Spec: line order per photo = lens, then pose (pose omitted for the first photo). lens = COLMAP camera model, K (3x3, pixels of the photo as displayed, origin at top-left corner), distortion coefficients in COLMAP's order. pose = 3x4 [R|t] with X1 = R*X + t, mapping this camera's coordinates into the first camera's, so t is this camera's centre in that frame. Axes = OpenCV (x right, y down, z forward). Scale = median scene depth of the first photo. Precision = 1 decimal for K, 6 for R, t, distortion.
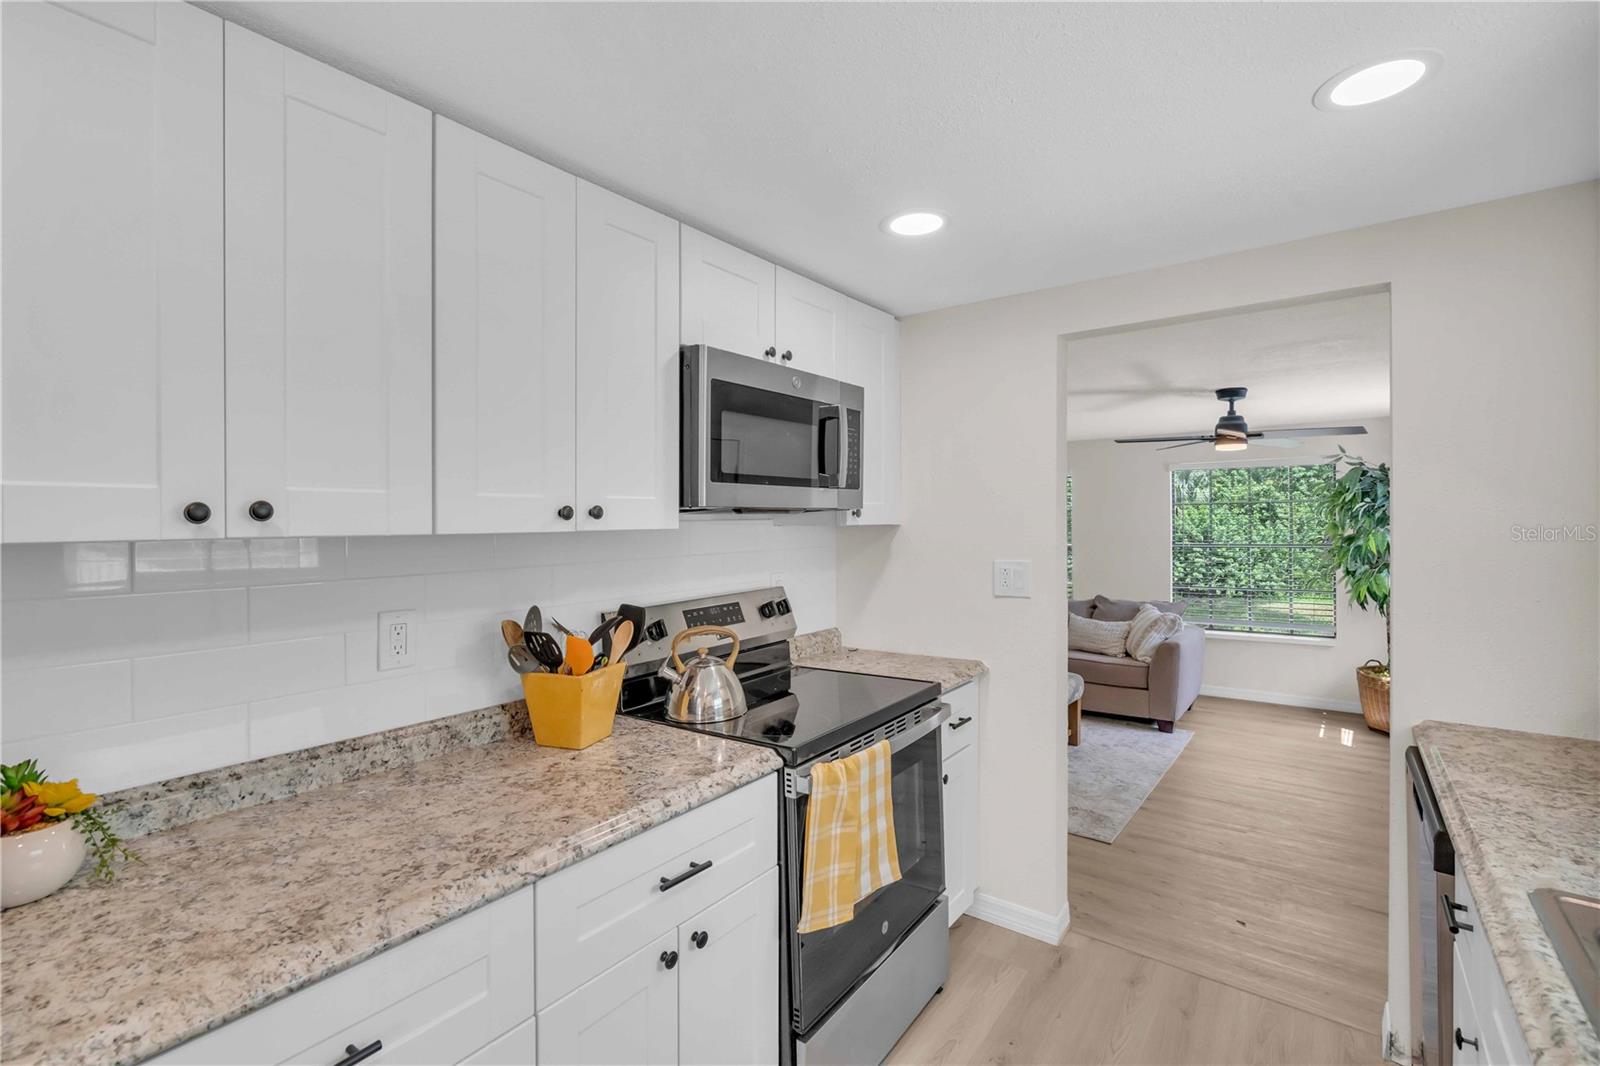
lens RADIAL K [[762.6, 0, 797.3], [0, 762.6, 510.0], [0, 0, 1]] dist [0.001482, 0.000137]
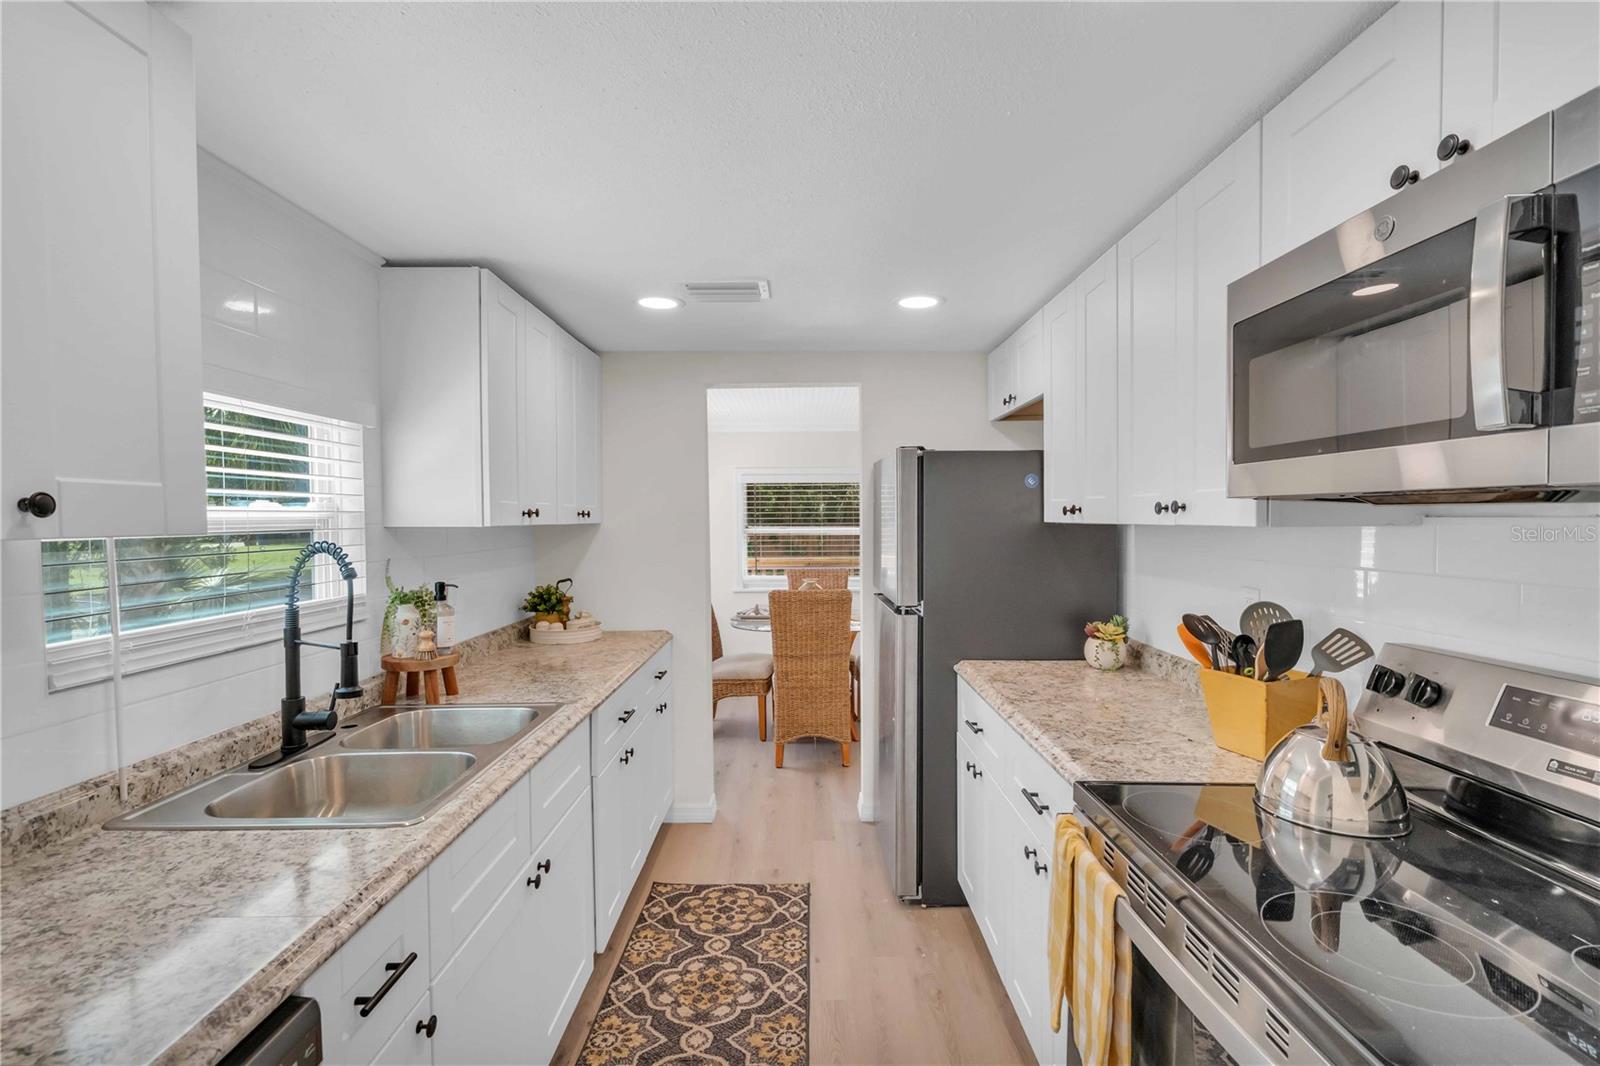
lens RADIAL K [[727.7, 0, 800.0], [0, 727.7, 533.0], [0, 0, 1]] dist [0.000323, 0.000396]
pose [[-0.813407, 0.011803, -0.581575, 0.639994], [0.003001, 0.999866, 0.016095, 0.018793], [0.581687, 0.011346, -0.813334, 1.320766]]
